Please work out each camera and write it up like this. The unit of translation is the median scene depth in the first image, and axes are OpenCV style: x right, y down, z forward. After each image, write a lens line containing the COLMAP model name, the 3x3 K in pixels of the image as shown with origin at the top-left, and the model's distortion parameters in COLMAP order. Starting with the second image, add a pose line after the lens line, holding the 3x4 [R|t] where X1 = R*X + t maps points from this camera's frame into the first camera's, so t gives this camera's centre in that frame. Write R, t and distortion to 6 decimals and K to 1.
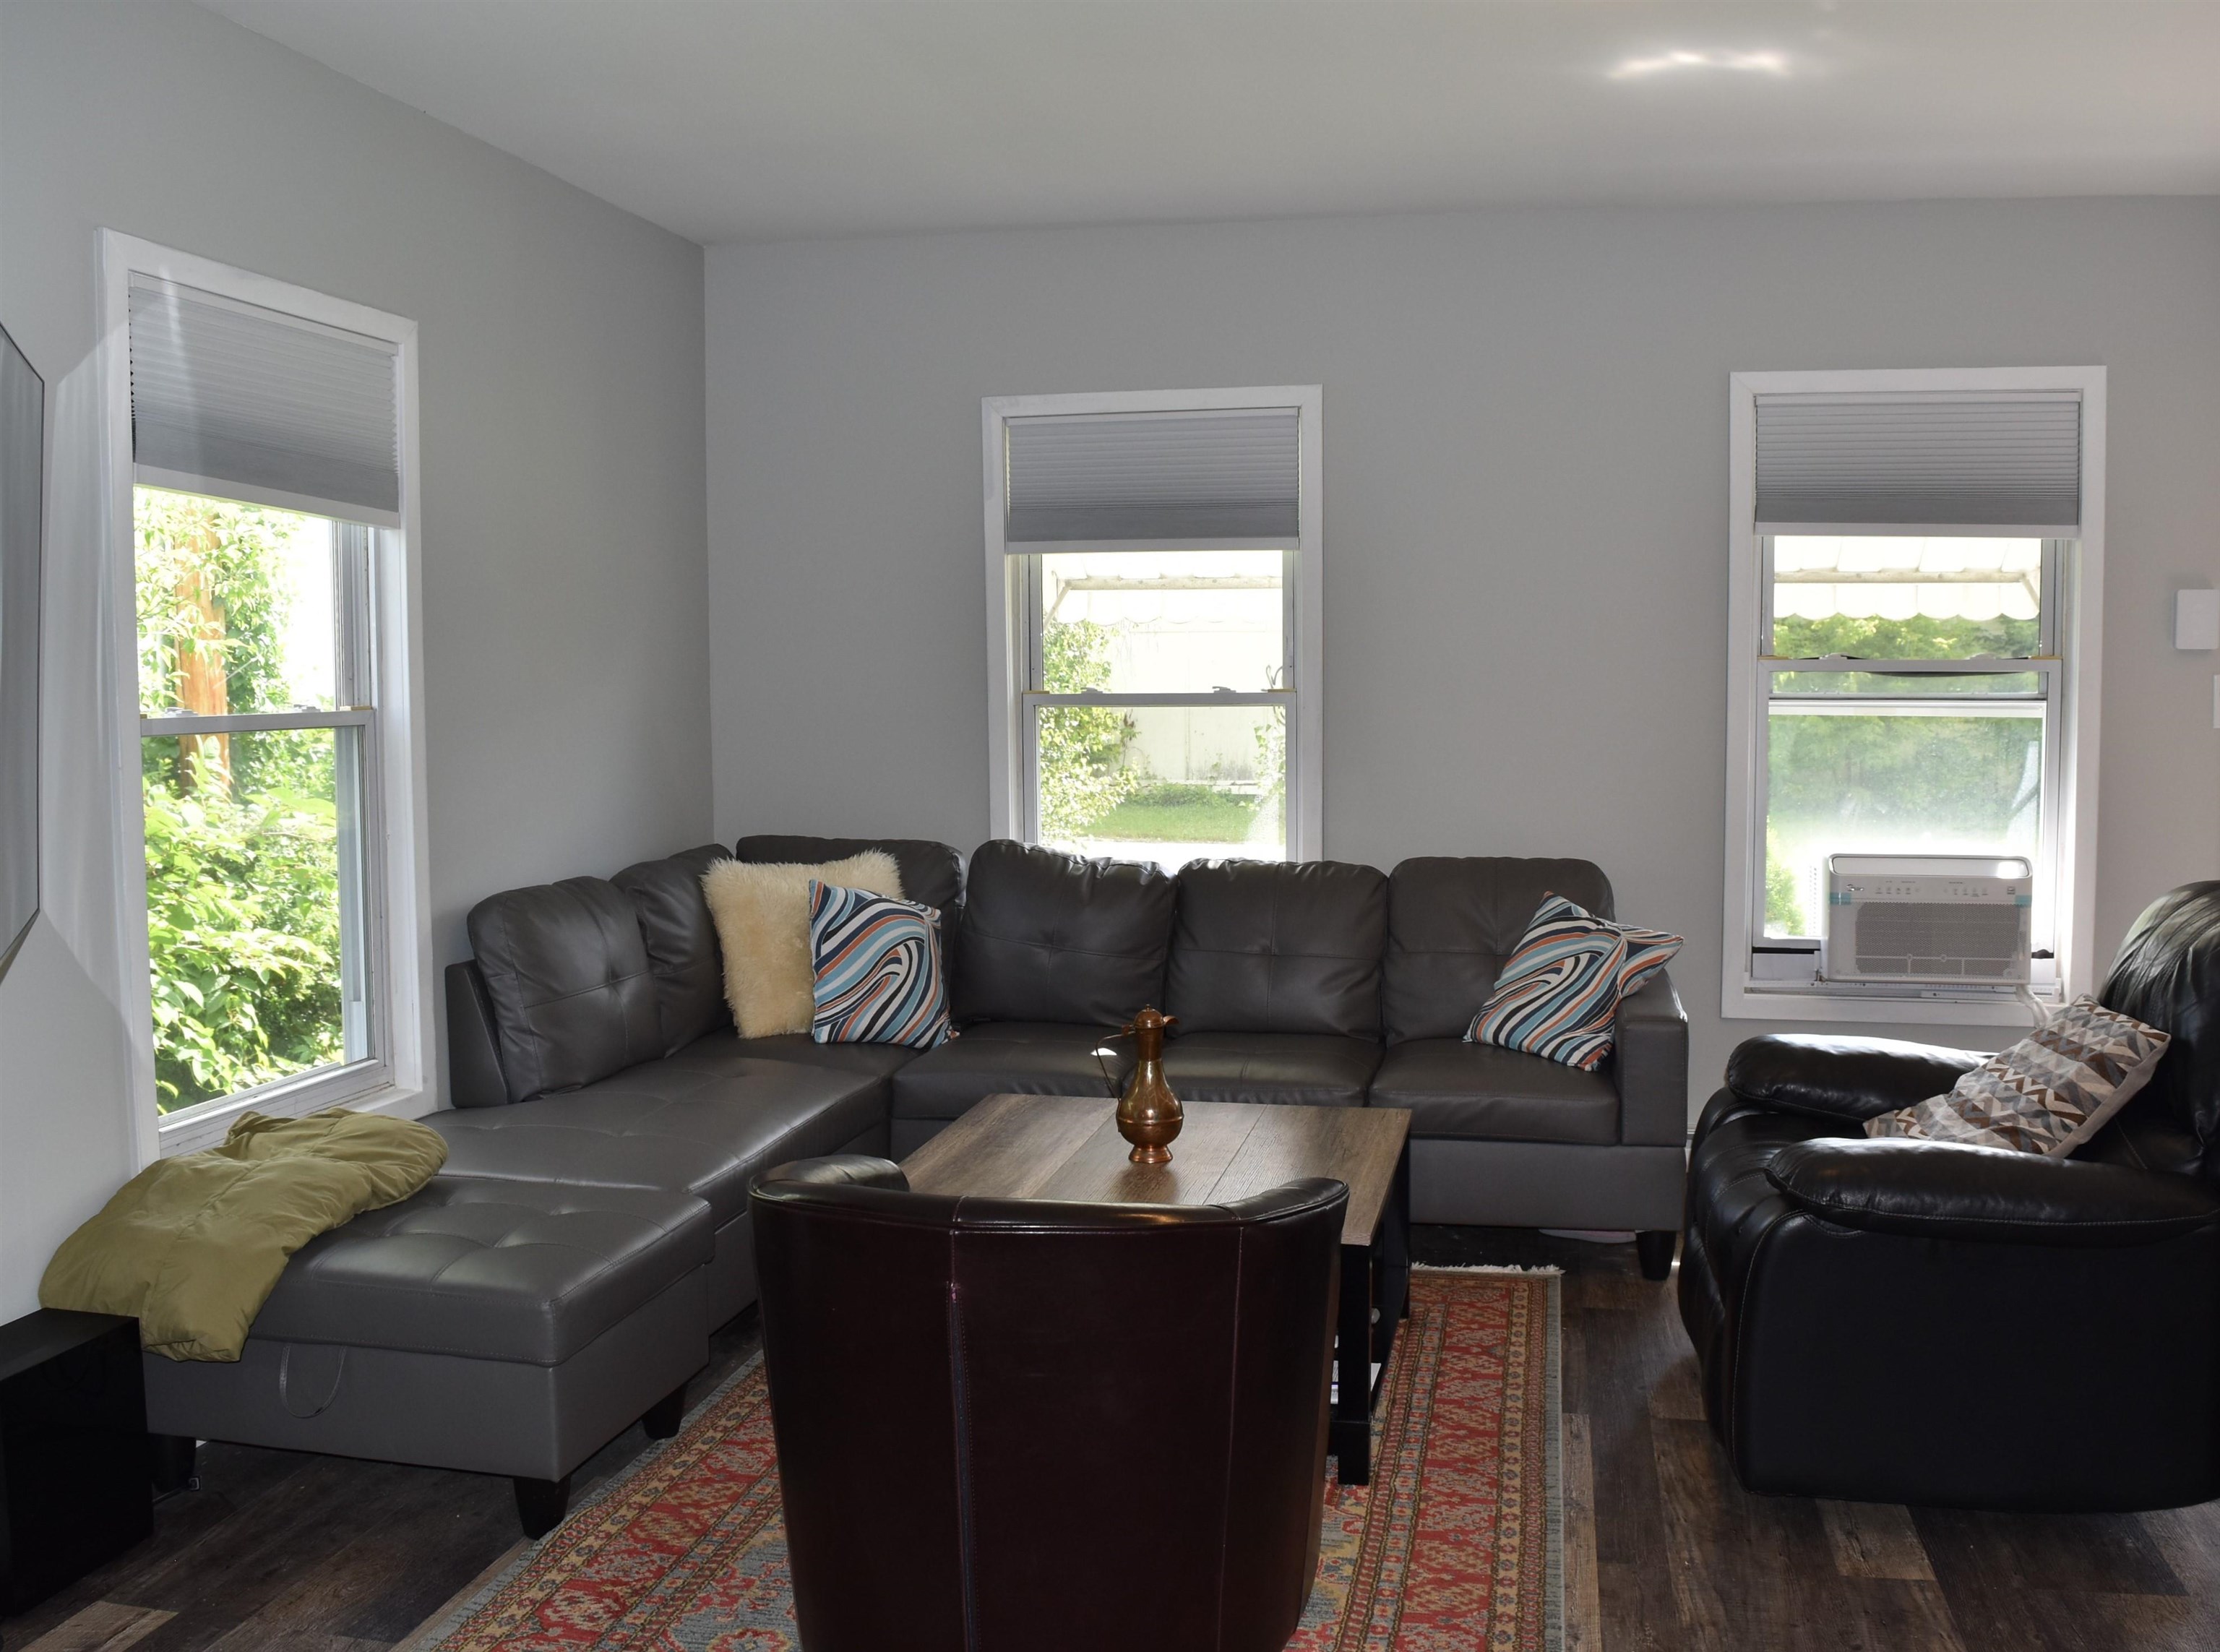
lens RADIAL K [[1914.9, 0, 1110.0], [0, 1914.9, 826.0], [0, 0, 1]] dist [-0.083272, 0.012533]
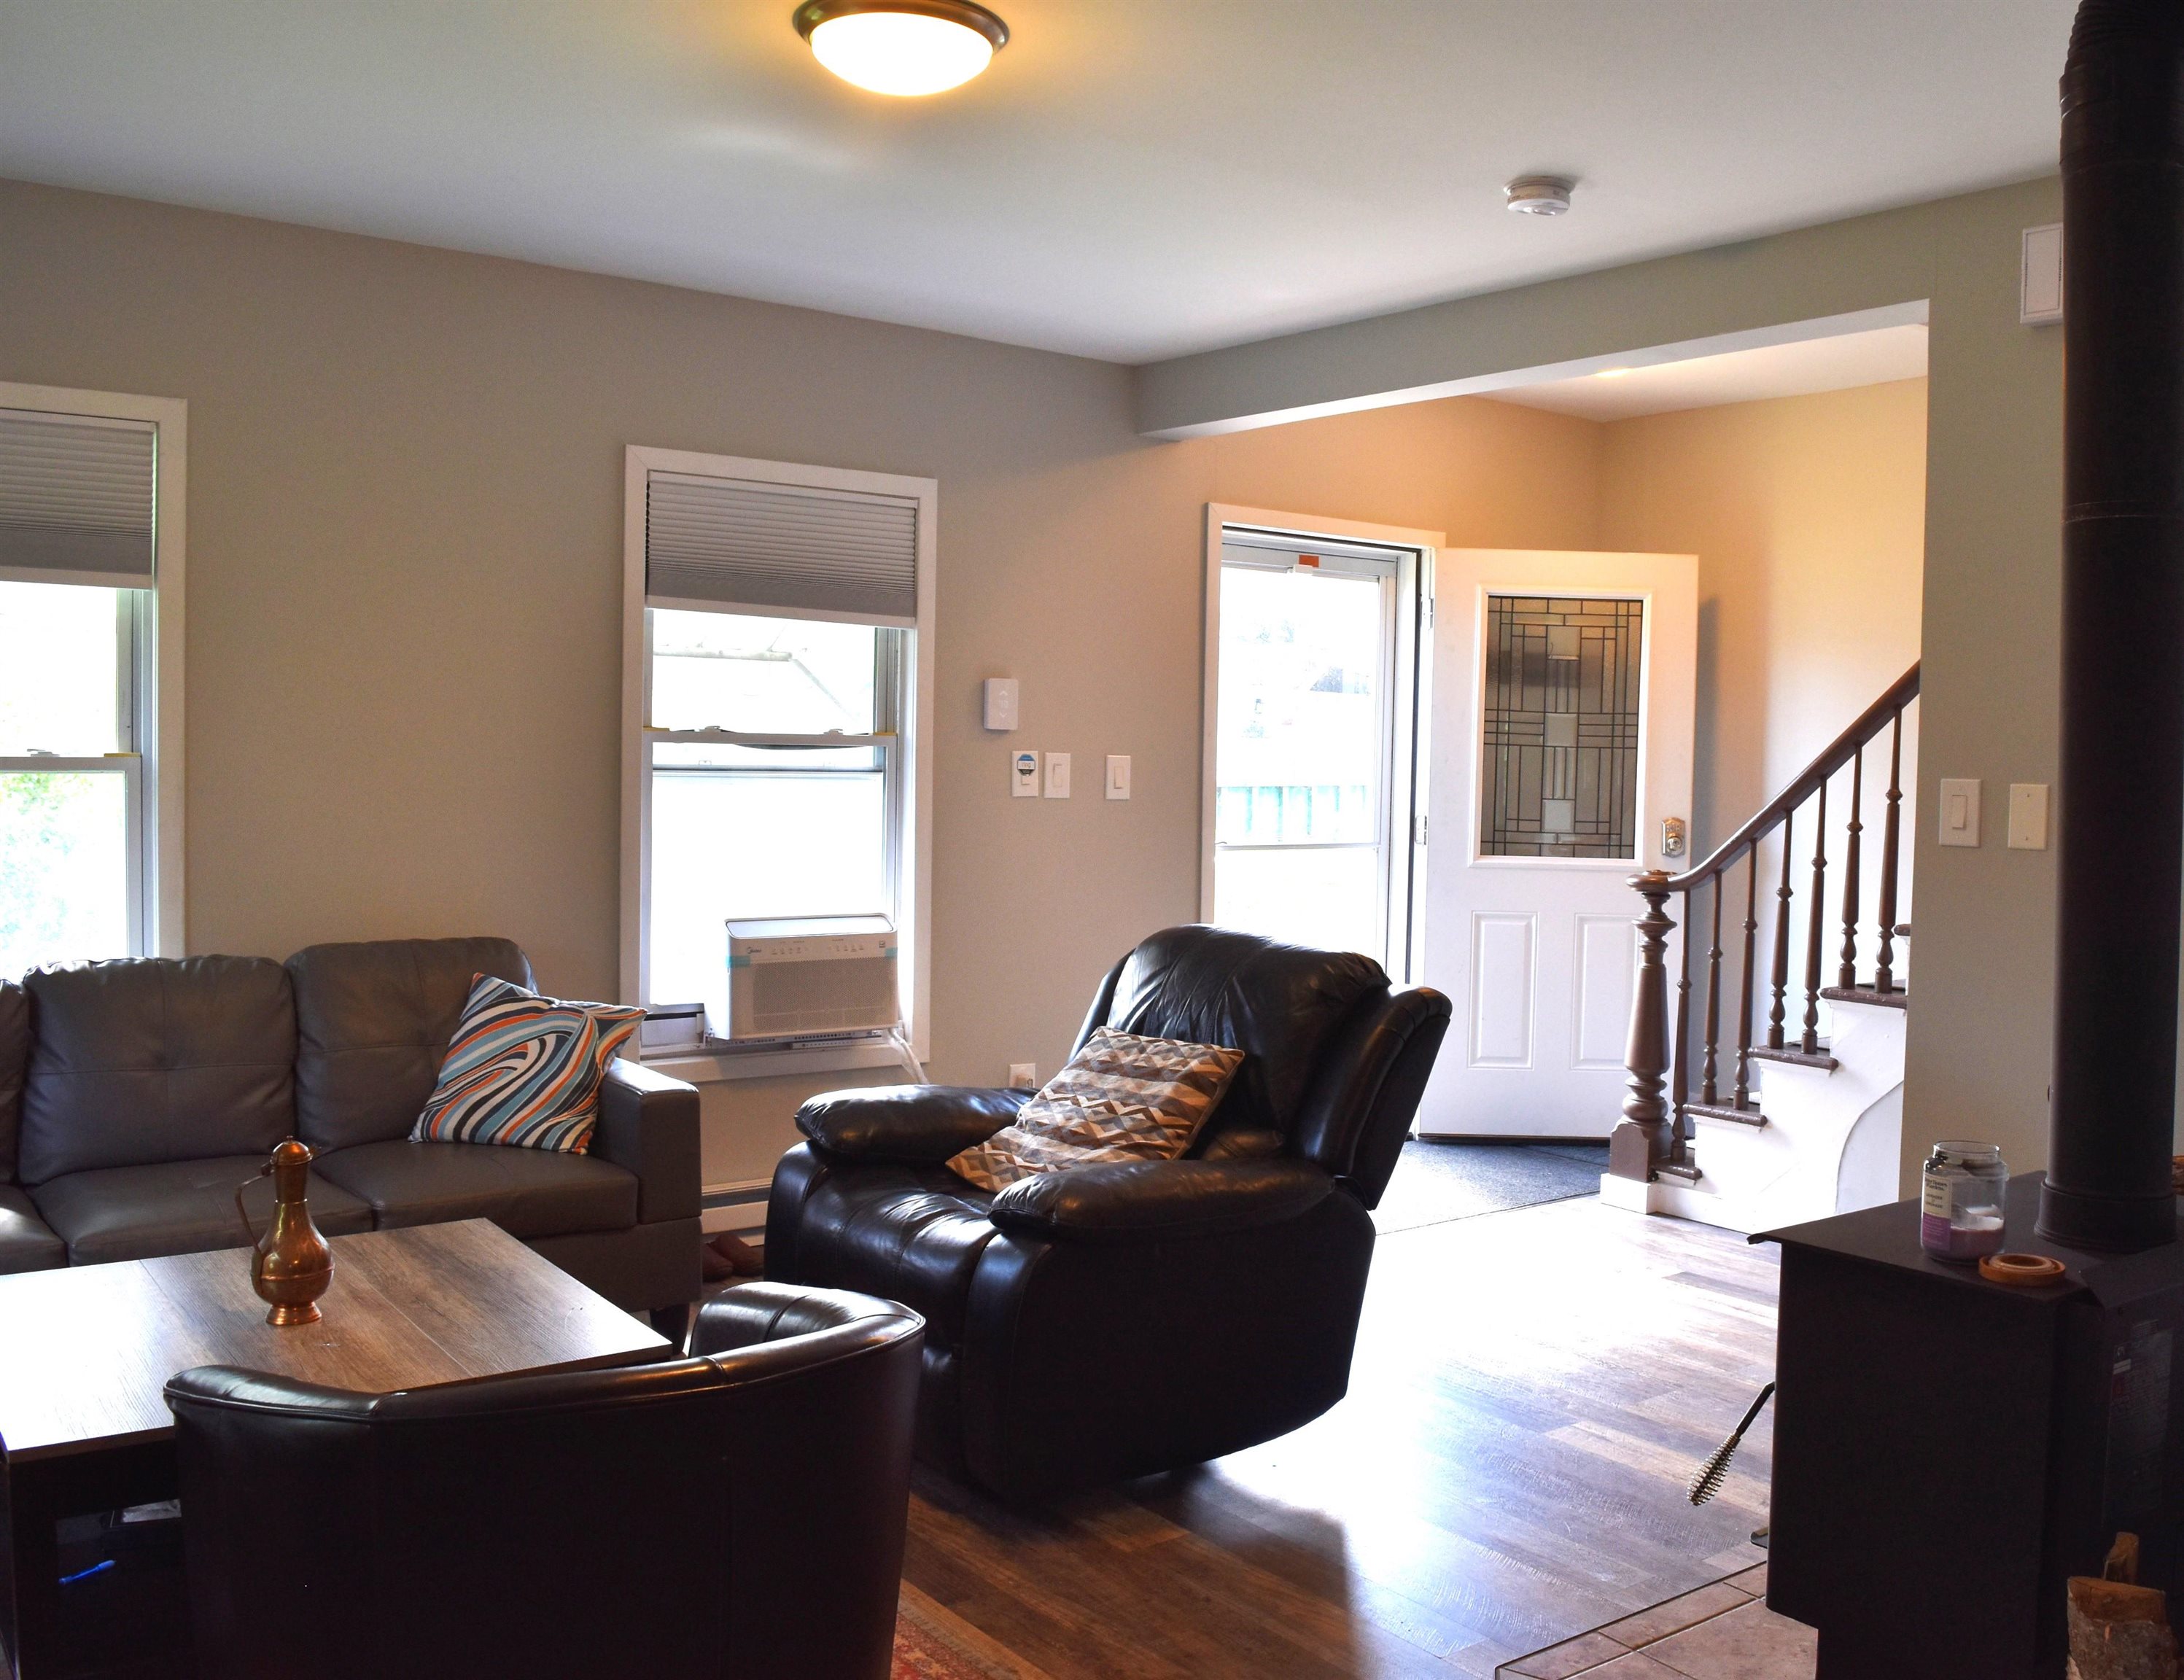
lens RADIAL K [[2016.9, 0, 1092.0], [0, 2016.9, 840.0], [0, 0, 1]] dist [-0.079507, -0.004833]
pose [[0.653178, -0.018826, 0.756970, -0.346014], [0.034691, 0.999385, -0.005080, -0.017153], [-0.756409, 0.029578, 0.653429, 0.132067]]
